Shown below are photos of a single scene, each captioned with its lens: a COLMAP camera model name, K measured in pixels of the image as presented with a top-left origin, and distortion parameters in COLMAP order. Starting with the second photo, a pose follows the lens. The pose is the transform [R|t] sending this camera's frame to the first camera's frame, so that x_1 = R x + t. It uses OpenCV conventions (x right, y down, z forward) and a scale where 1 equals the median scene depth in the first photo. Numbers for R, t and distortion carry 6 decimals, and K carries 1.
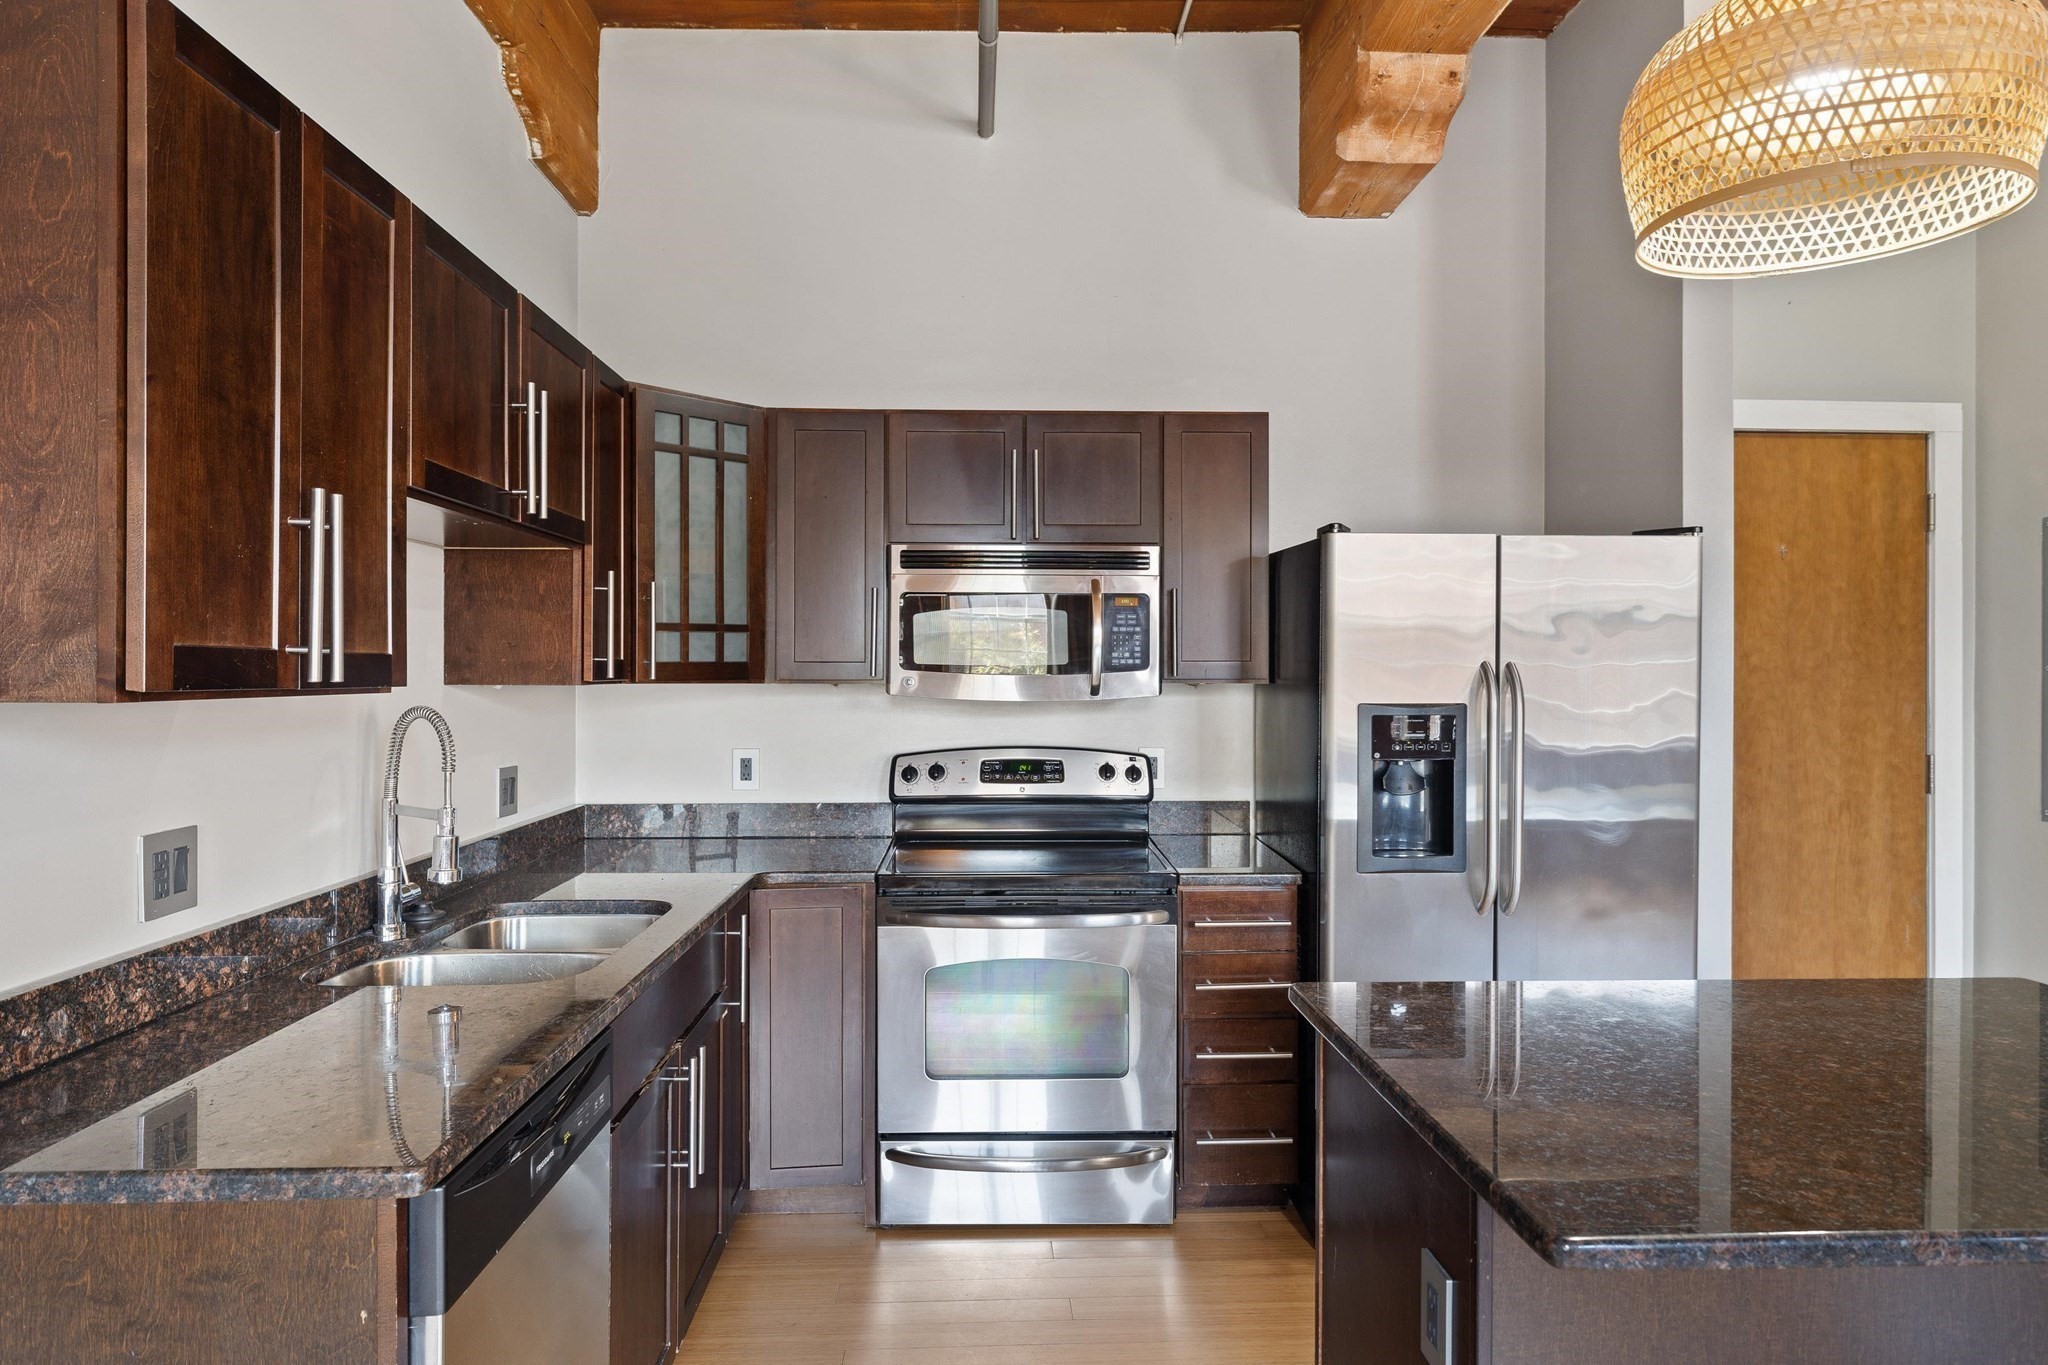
lens RADIAL K [[1262.7, 0, 1024.0], [0, 1262.7, 682.5], [0, 0, 1]] dist [0.001546, 0.000443]
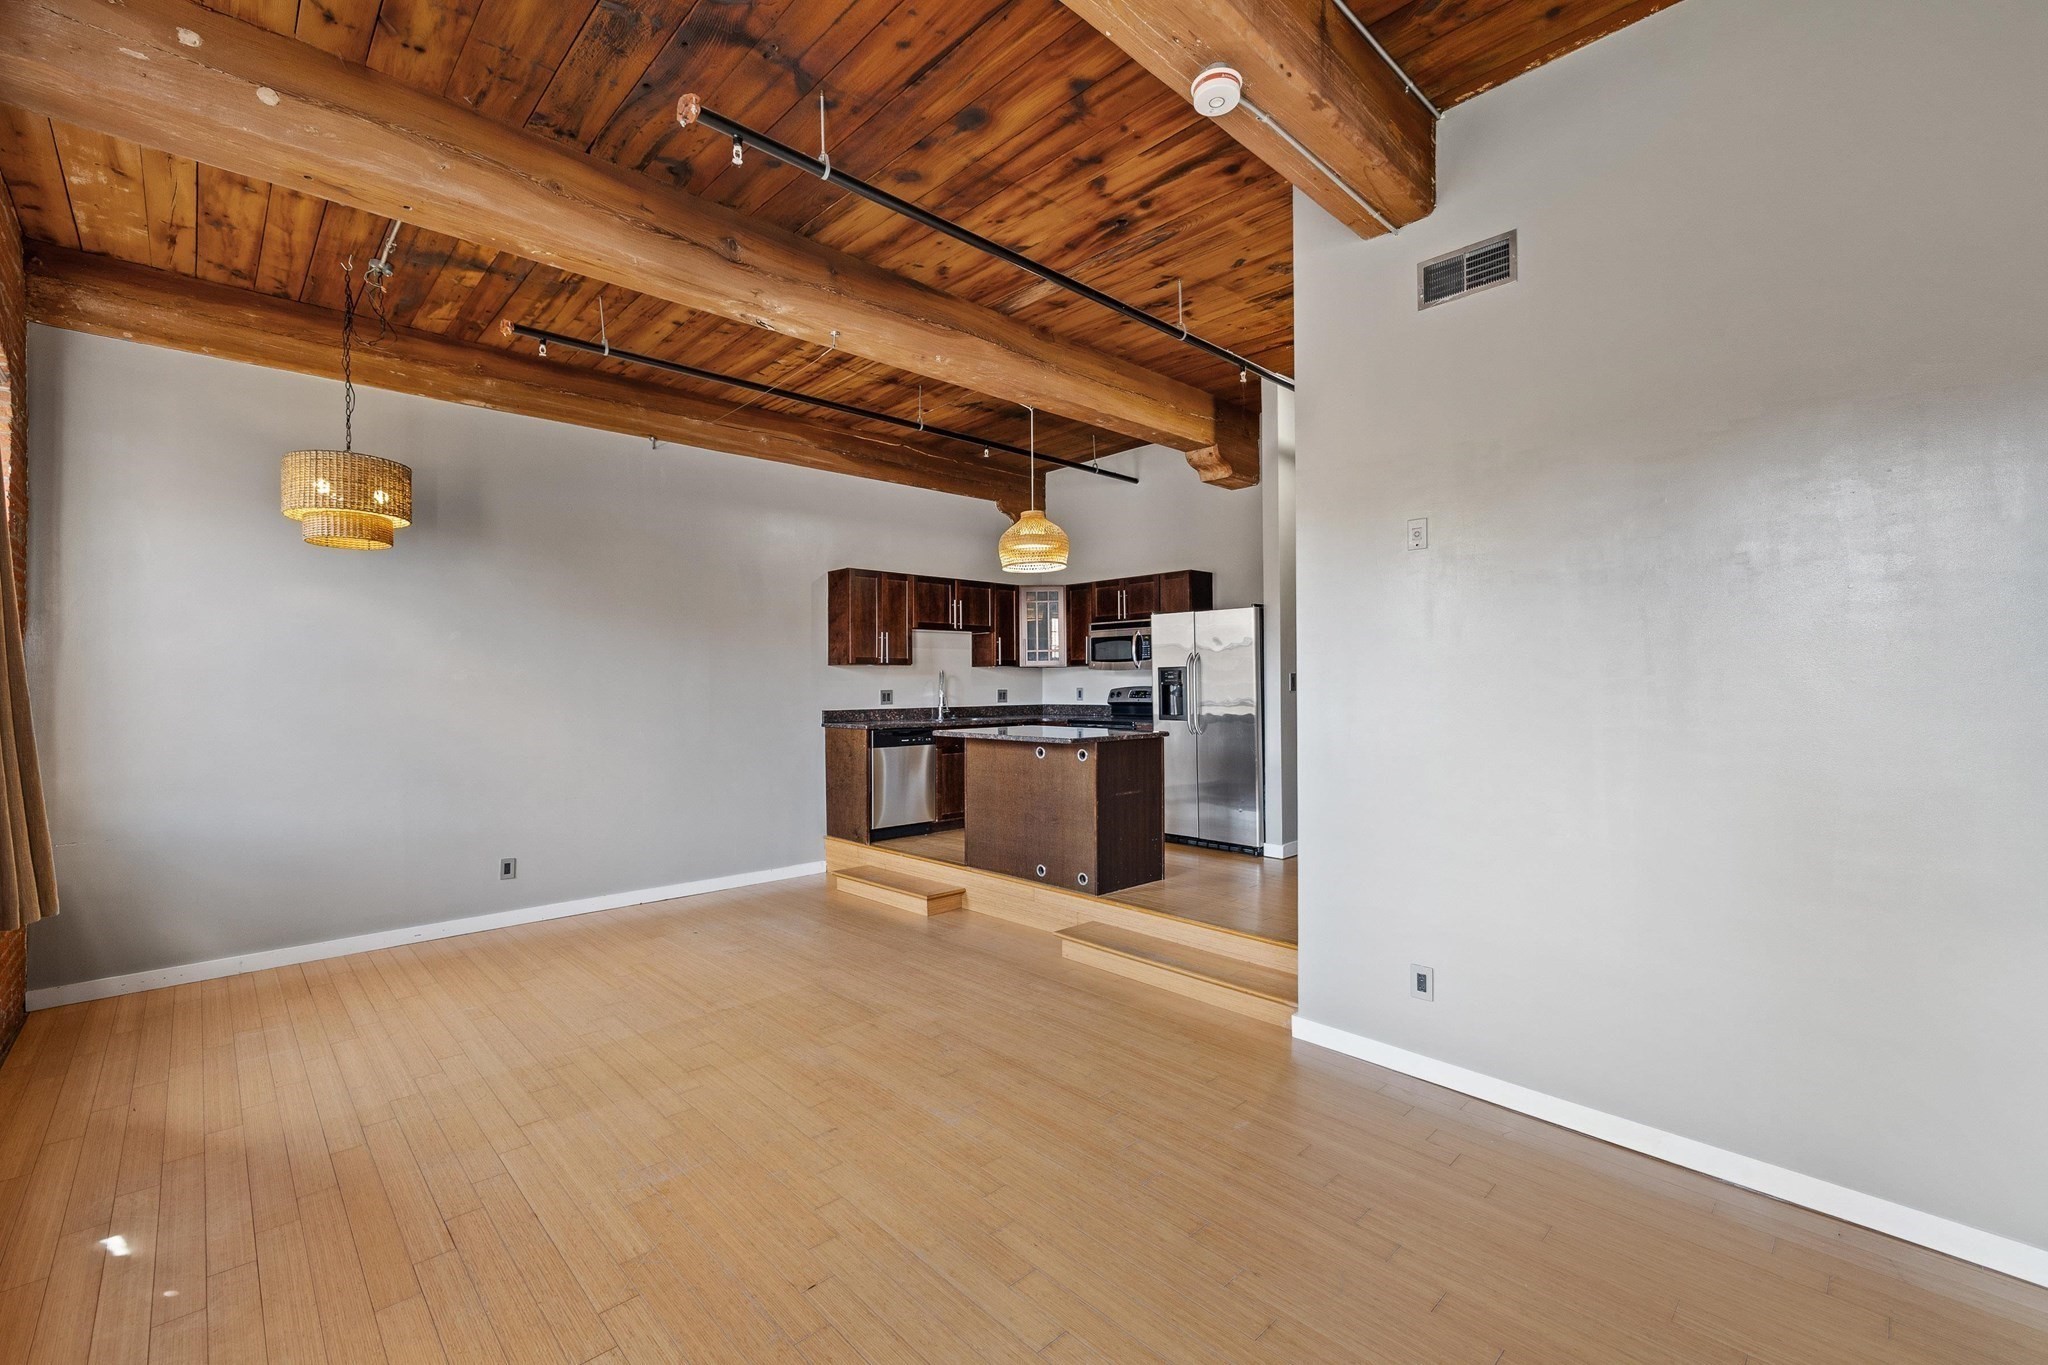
lens RADIAL K [[856.9, 0, 1024.0], [0, 856.9, 682.5], [0, 0, 1]] dist [-0.000878, -0.000032]
pose [[0.664465, -0.005844, -0.747297, 1.658478], [0.001530, 0.999978, -0.006459, 0.068029], [0.747318, 0.003148, 0.664459, -0.701206]]
